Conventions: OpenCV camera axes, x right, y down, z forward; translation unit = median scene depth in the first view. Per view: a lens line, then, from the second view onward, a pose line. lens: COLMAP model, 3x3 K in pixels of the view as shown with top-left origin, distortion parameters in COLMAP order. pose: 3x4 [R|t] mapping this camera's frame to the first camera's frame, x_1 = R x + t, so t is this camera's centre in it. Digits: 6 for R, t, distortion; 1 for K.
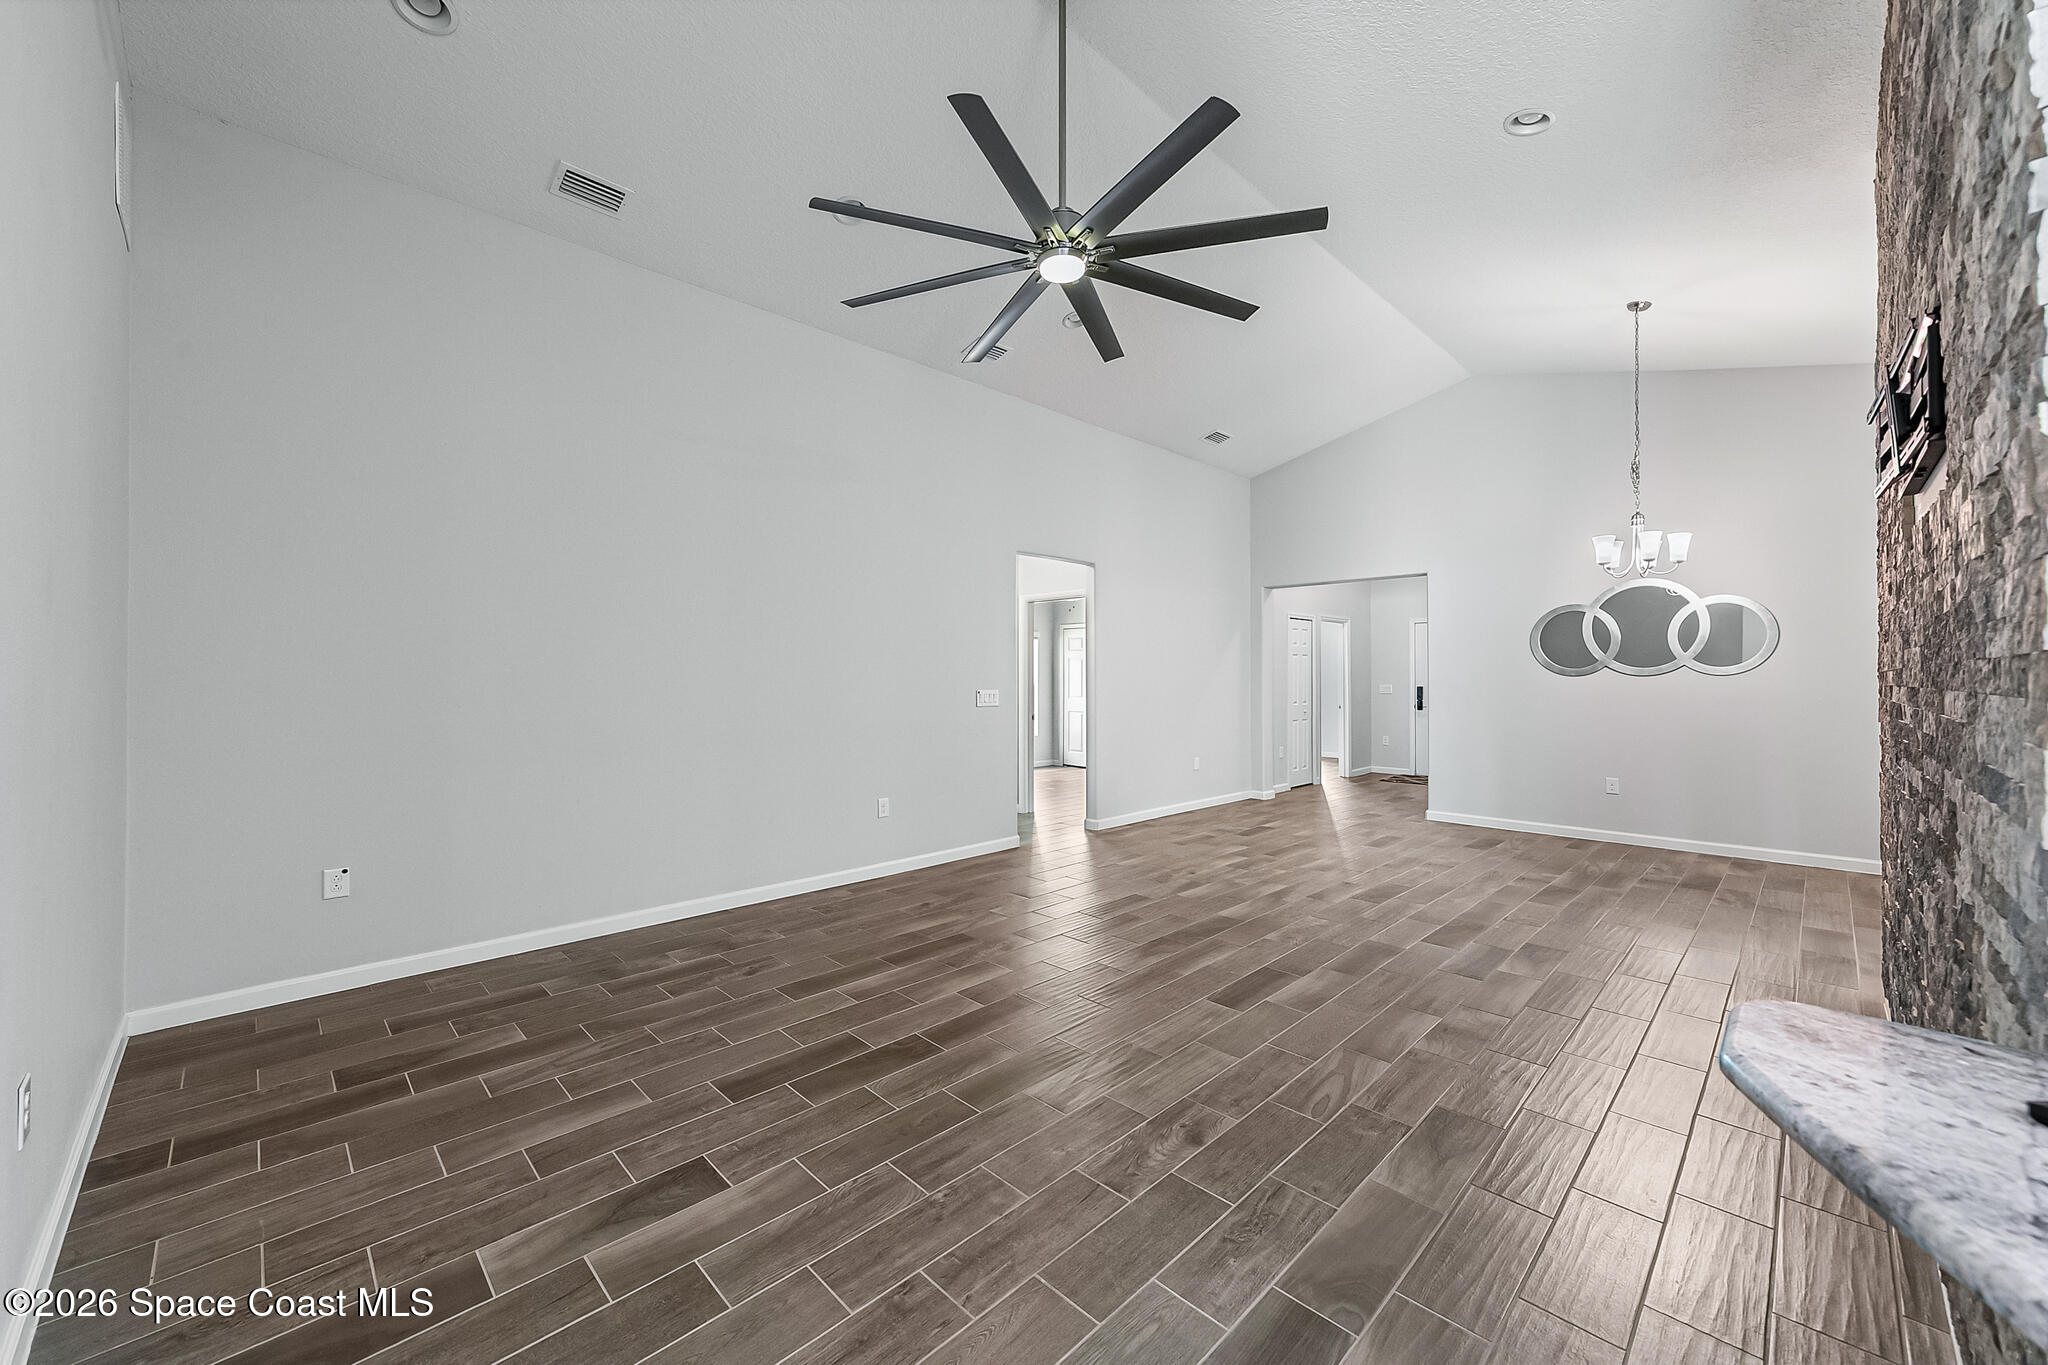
lens RADIAL K [[762.4, 0, 1025.2], [0, 762.4, 680.0], [0, 0, 1]] dist [0.002193, 0.000037]
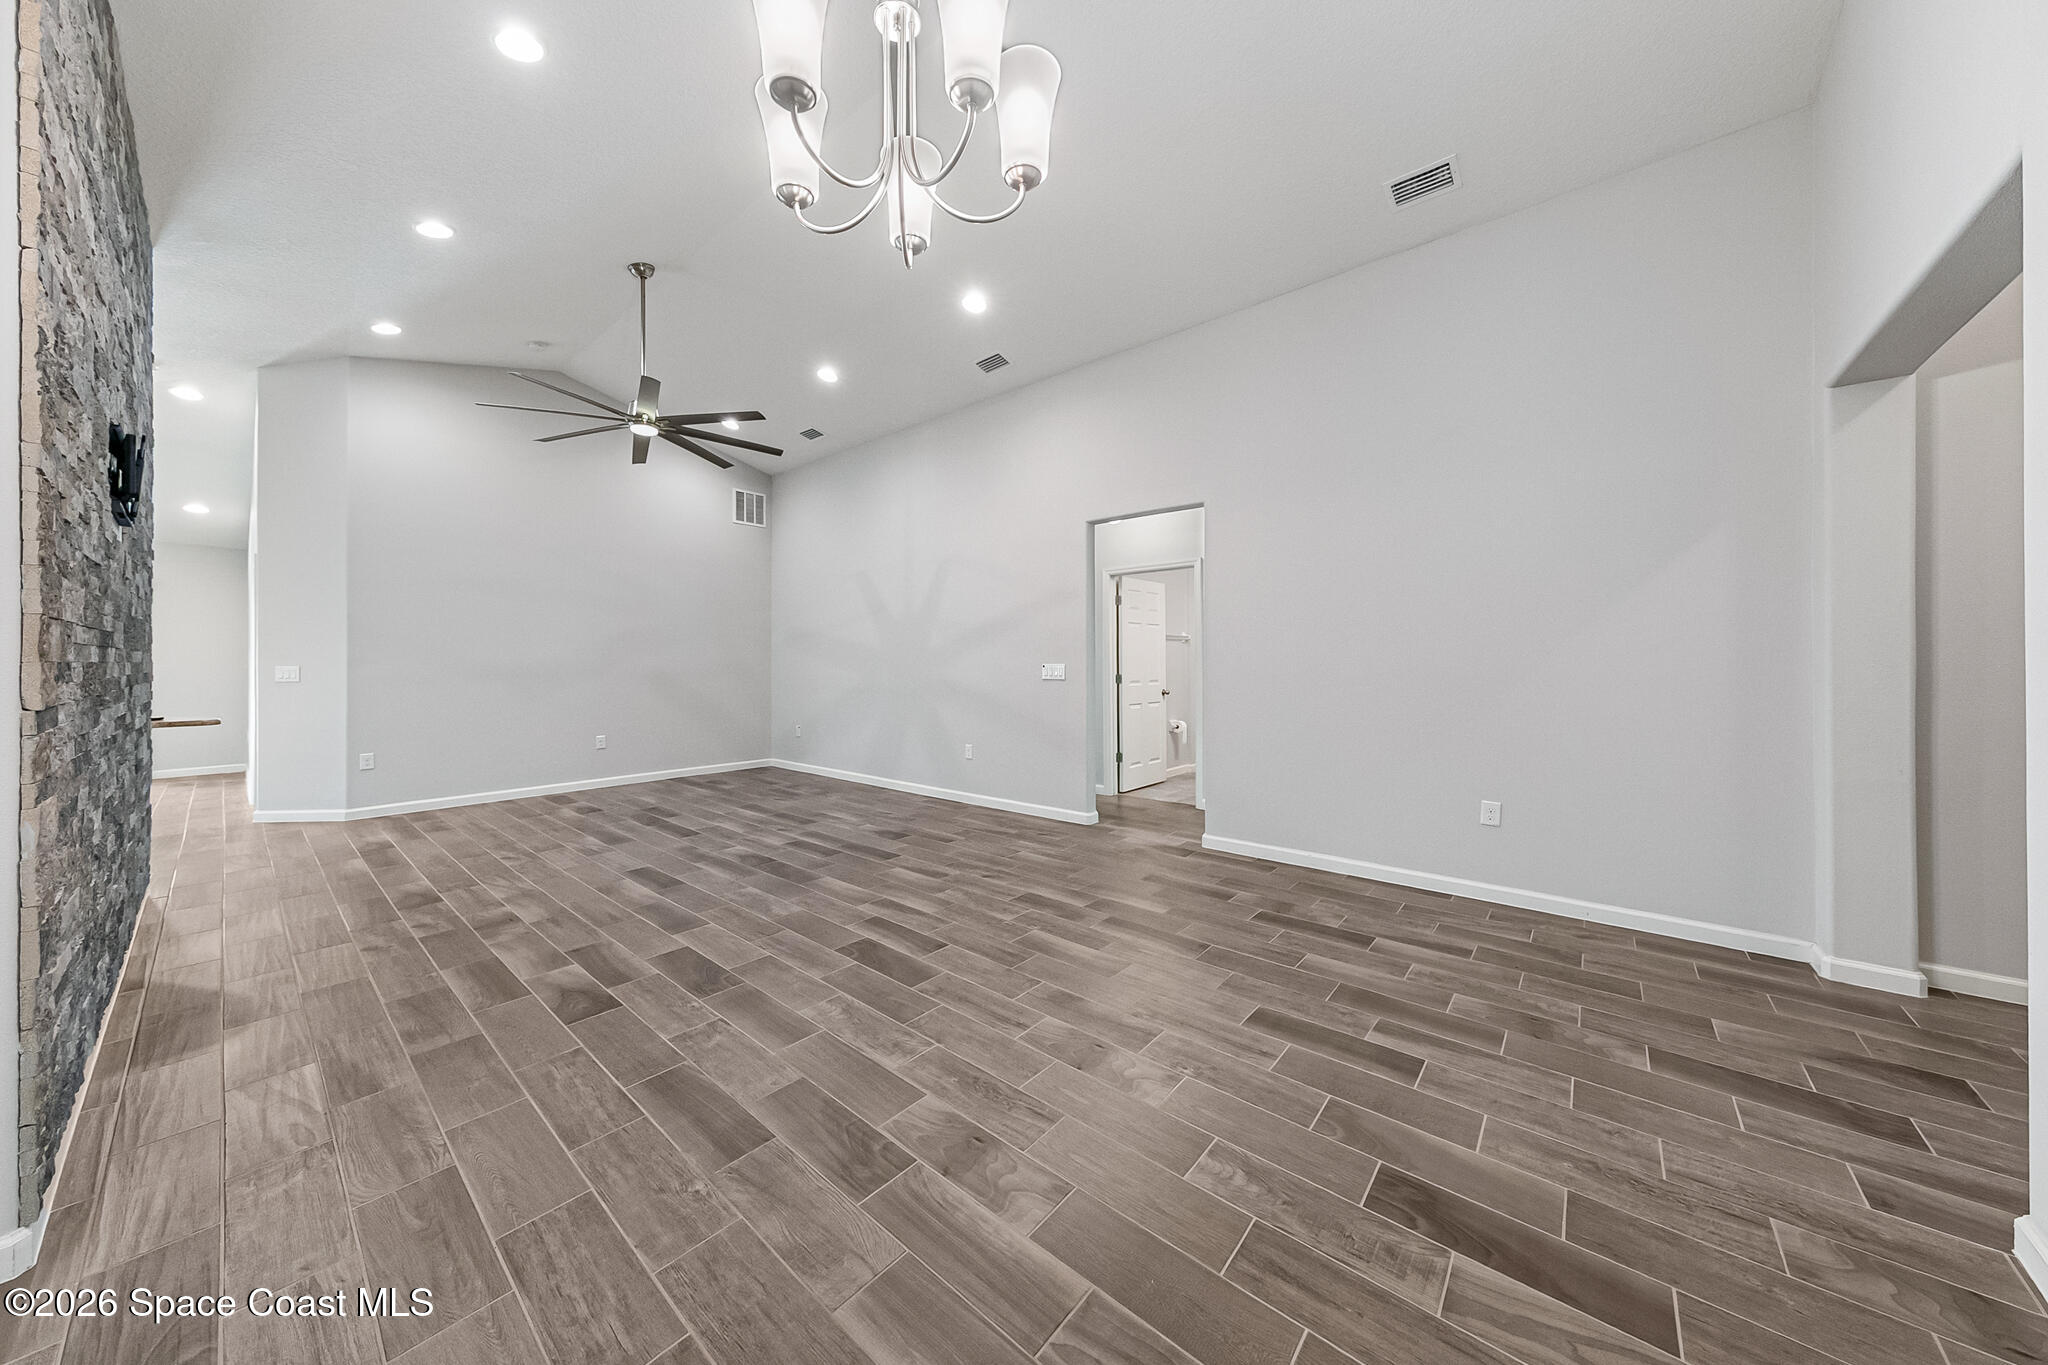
lens RADIAL K [[668.7, 0, 1011.0], [0, 668.7, 666.9], [0, 0, 1]] dist [0.004606, -0.000014]
pose [[0.101220, 0.011550, -0.994797, 1.495622], [-0.000097, 0.999933, 0.011599, 0.012715], [0.994864, -0.001078, 0.101214, 1.465837]]
